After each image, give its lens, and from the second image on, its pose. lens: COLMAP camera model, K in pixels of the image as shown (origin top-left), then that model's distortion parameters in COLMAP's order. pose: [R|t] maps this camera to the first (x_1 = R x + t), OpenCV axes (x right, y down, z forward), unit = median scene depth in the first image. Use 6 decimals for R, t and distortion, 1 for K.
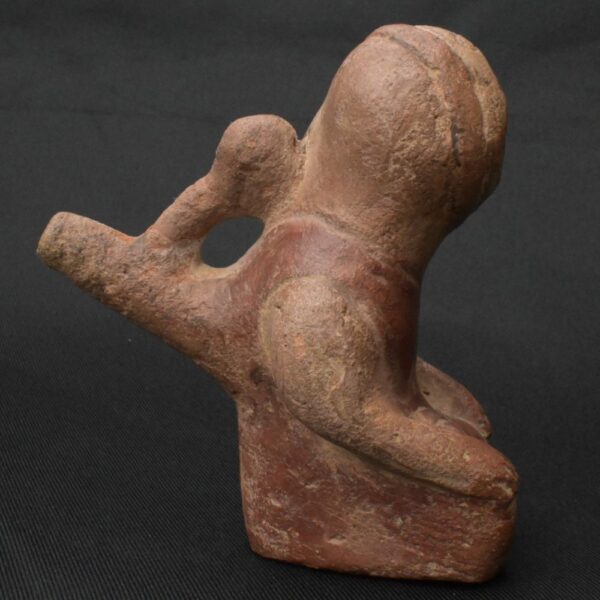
lens RADIAL K [[1331.6, 0, 300.0], [0, 1331.6, 300.0], [0, 0, 1]] dist [0.013774, 0.078115]
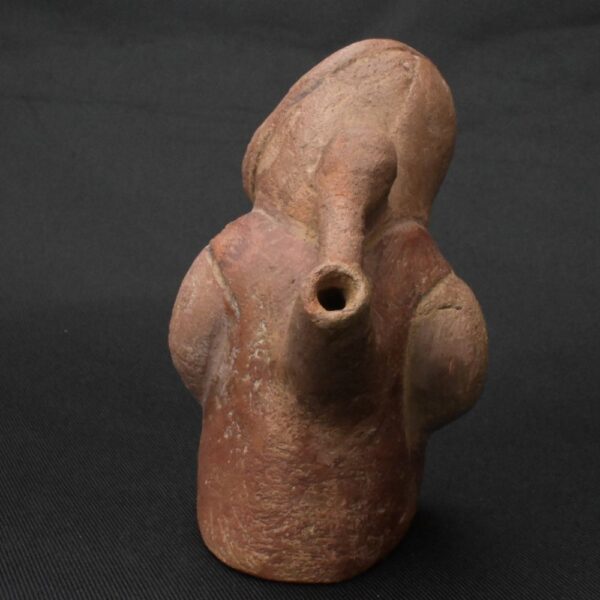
lens RADIAL K [[1331.6, 0, 300.0], [0, 1331.6, 300.0], [0, 0, 1]] dist [0.013774, 0.078115]
pose [[-0.046886, -0.175057, 0.983441, -1.020421], [0.142048, 0.973350, 0.180033, -0.201386], [-0.988749, 0.148137, -0.020770, 1.101881]]
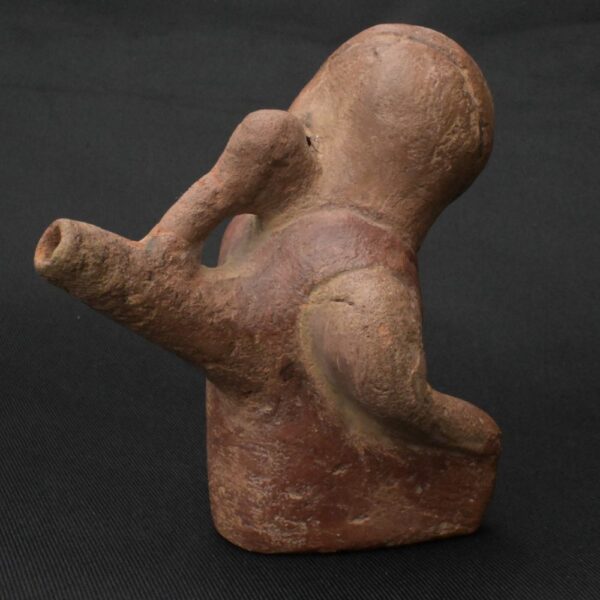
lens RADIAL K [[1331.6, 0, 300.0], [0, 1331.6, 300.0], [0, 0, 1]] dist [0.013774, 0.078115]
pose [[0.797640, -0.090394, 0.596321, -0.626373], [0.079136, 0.995843, 0.045104, -0.041810], [-0.597920, 0.011214, 0.801478, 0.197722]]
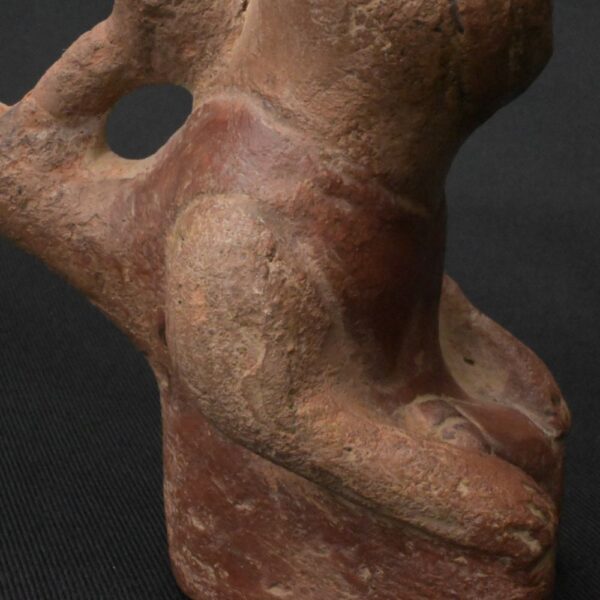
lens RADIAL K [[1924.0, 0, 300.0], [0, 1924.0, 300.0], [0, 0, 1]] dist [0.064272, -0.958739]
pose [[0.984031, 0.061317, -0.167105, 0.190847], [-0.041412, 0.991898, 0.120101, -0.076483], [0.173115, -0.111263, 0.978597, 0.095065]]
